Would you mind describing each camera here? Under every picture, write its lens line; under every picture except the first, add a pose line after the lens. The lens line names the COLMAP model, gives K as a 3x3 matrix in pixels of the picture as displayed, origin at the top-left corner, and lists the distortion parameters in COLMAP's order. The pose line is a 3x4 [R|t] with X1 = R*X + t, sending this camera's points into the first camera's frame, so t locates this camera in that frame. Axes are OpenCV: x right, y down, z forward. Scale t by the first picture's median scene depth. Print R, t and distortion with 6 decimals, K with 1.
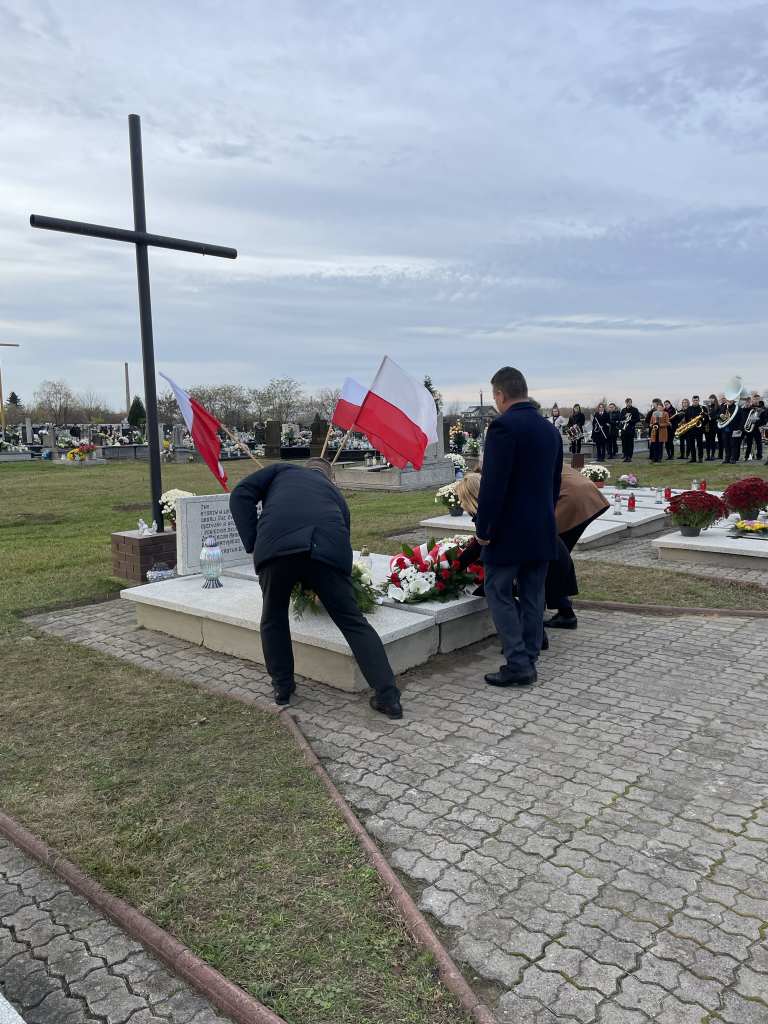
lens RADIAL K [[777.1, 0, 382.9], [0, 777.1, 503.1], [0, 0, 1]] dist [0.068871, -0.095571]
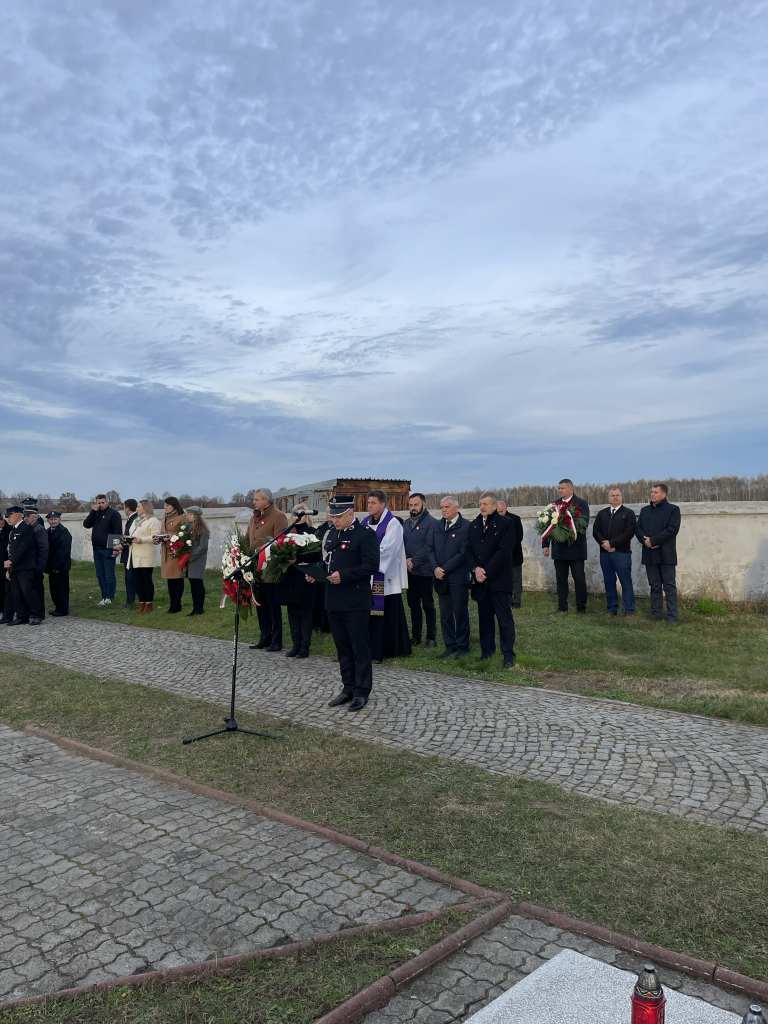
lens RADIAL K [[797.6, 0, 384.1], [0, 797.6, 481.6], [0, 0, 1]] dist [0.083719, -0.108322]
pose [[0.002127, 0.050349, 0.998729, -0.651446], [0.131282, 0.990074, -0.050192, -0.046069], [-0.991343, 0.131222, -0.004504, 0.355835]]
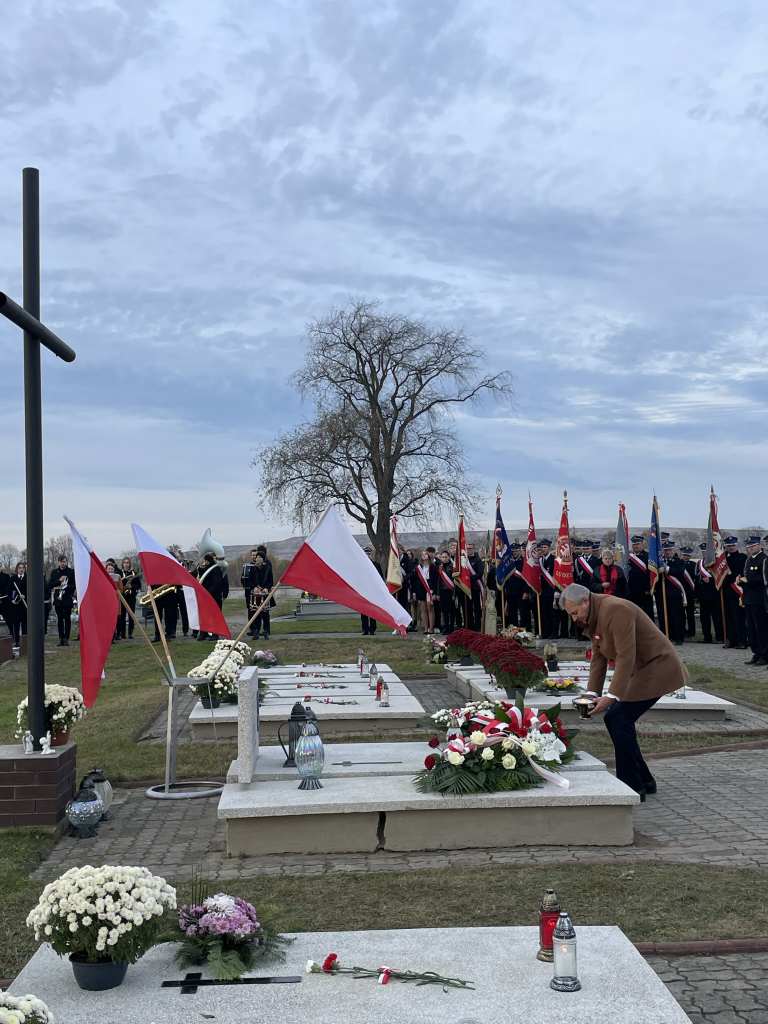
lens RADIAL K [[1236.2, 0, 390.9], [0, 1236.2, 461.1], [0, 0, 1]] dist [0.055317, 0.000000]
pose [[0.700319, 0.063319, 0.711016, -1.442354], [0.085897, 0.981345, -0.171998, 0.007366], [-0.708643, 0.181528, 0.681816, 0.032899]]
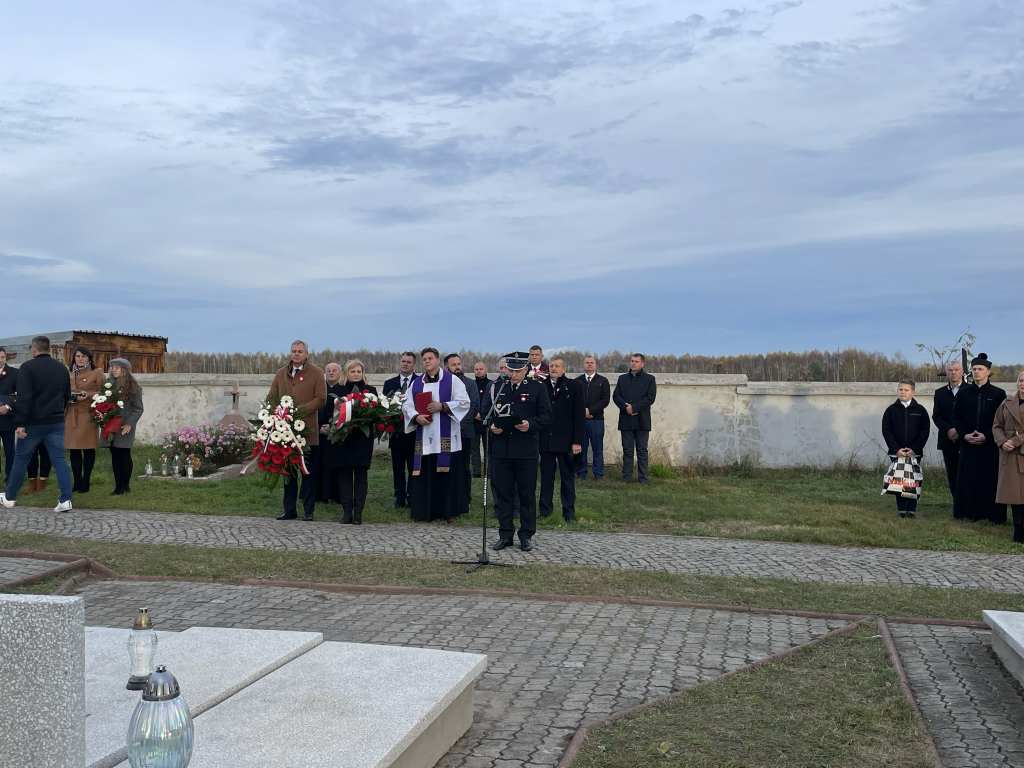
lens RADIAL K [[1058.7, 0, 499.7], [0, 1058.7, 411.1], [0, 0, 1]] dist [0.072519, 0.000000]
pose [[-0.461229, -0.011278, 0.887209, -0.982879], [0.098476, 0.993091, 0.063818, -0.126669], [-0.881799, 0.116803, -0.456932, 1.428951]]
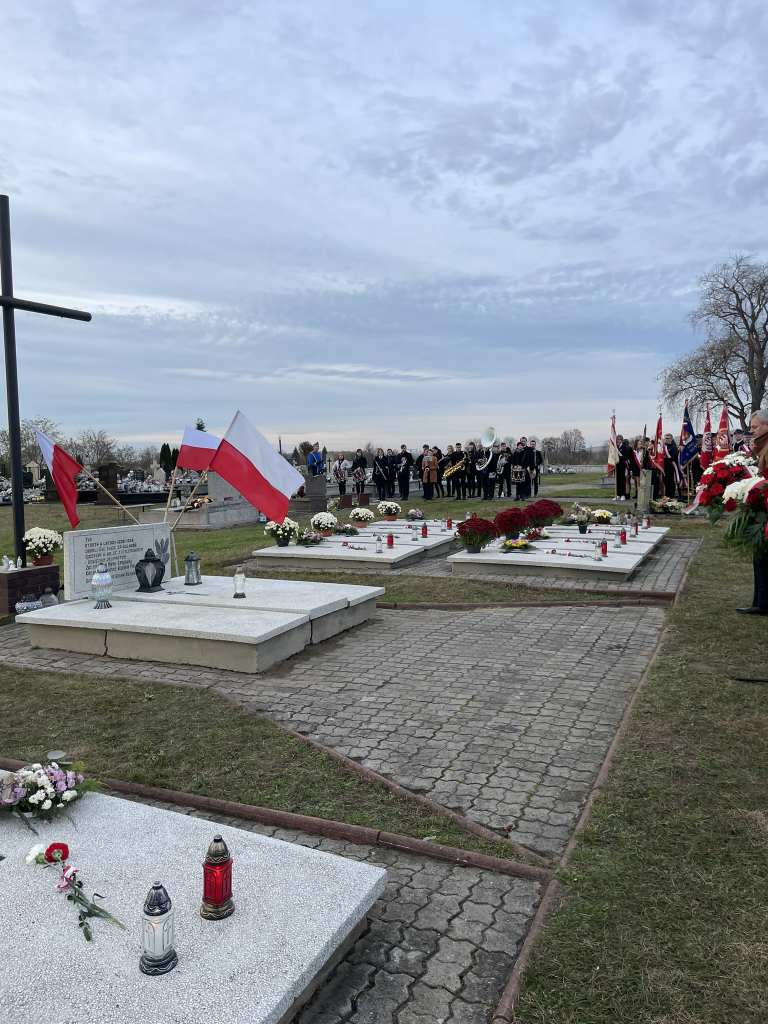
lens RADIAL K [[777.1, 0, 389.3], [0, 777.1, 488.2], [0, 0, 1]] dist [0.068871, -0.095571]
pose [[0.954937, -0.011256, 0.296594, -0.209247], [0.033058, 0.997097, -0.068596, 0.033019], [-0.294961, 0.075309, 0.952537, -0.327022]]
